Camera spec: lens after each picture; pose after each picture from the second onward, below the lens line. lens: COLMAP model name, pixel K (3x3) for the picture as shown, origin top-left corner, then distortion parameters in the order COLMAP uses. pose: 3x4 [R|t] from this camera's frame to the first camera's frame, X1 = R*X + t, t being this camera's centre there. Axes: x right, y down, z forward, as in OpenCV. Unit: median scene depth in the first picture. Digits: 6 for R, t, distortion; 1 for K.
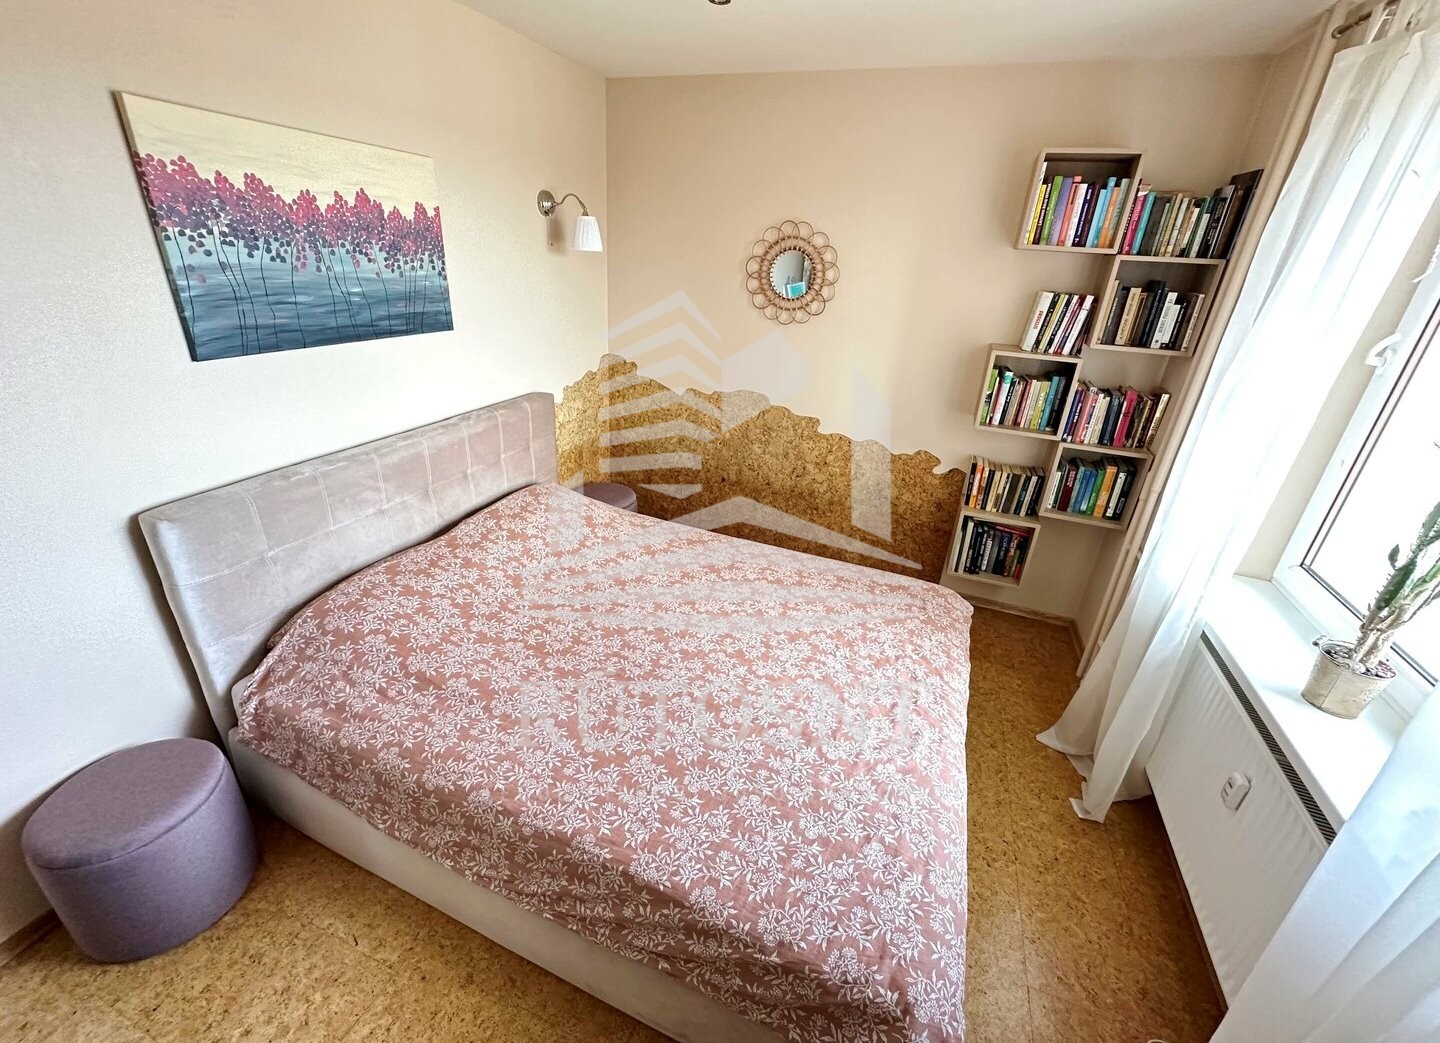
lens RADIAL K [[593.3, 0, 716.4], [0, 593.3, 520.5], [0, 0, 1]] dist [0.000075, 0.000030]
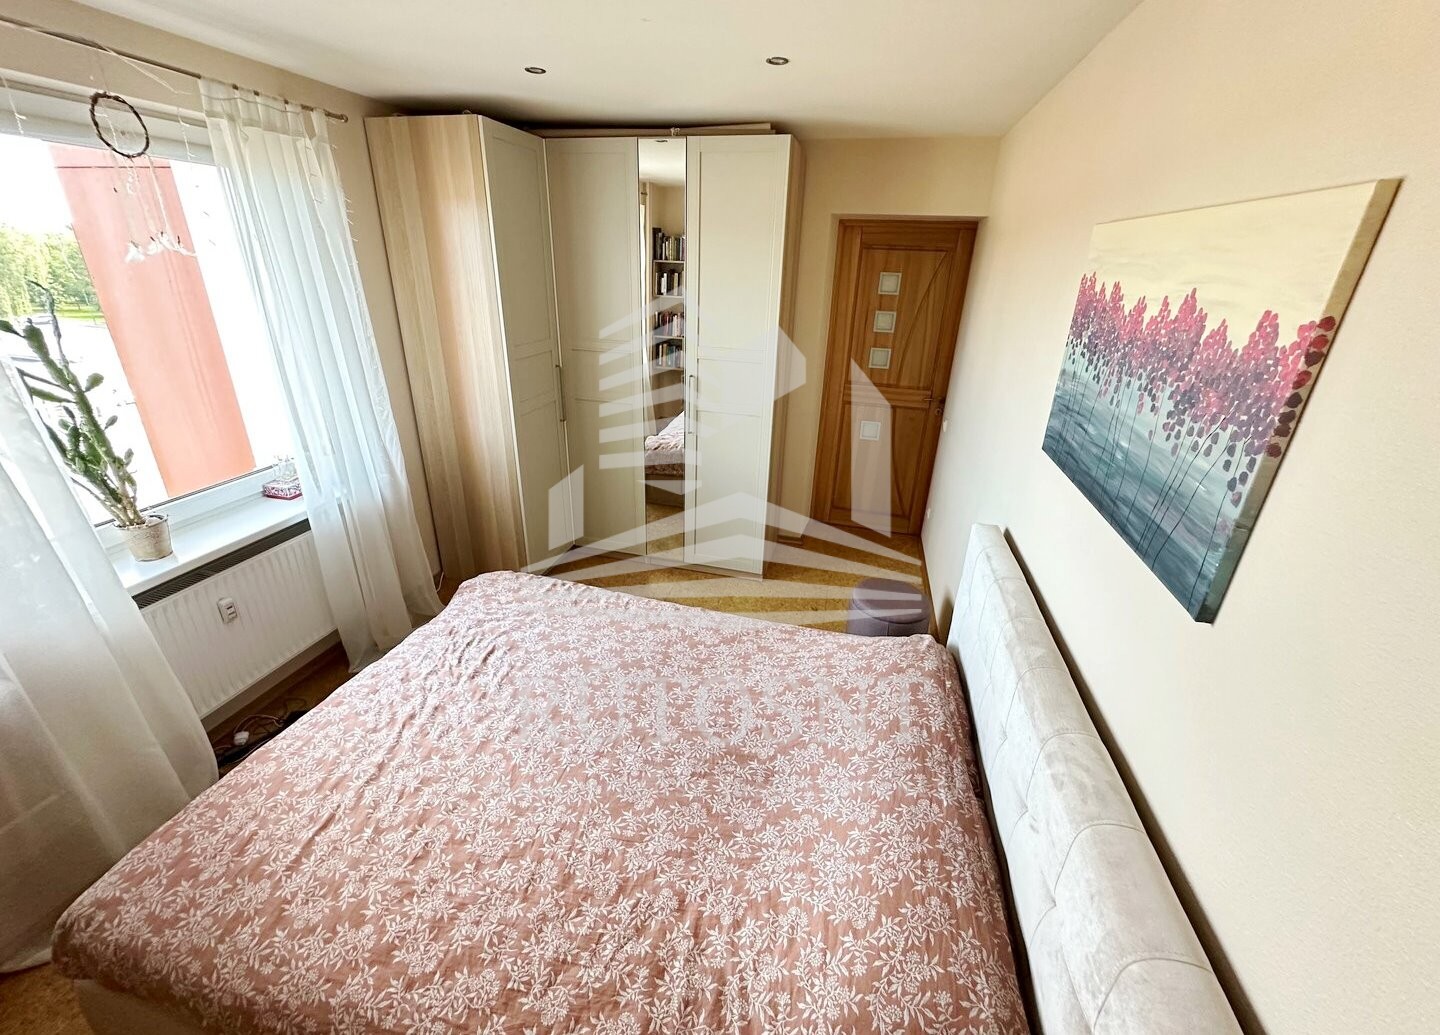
lens RADIAL K [[593.3, 0, 717.5], [0, 593.3, 517.4], [0, 0, 1]] dist [0.000075, 0.000030]
pose [[-0.985260, -0.008627, -0.170844, -0.075030], [-0.133029, 0.666520, 0.733522, -0.687476], [0.107543, 0.745437, -0.657844, 1.325046]]
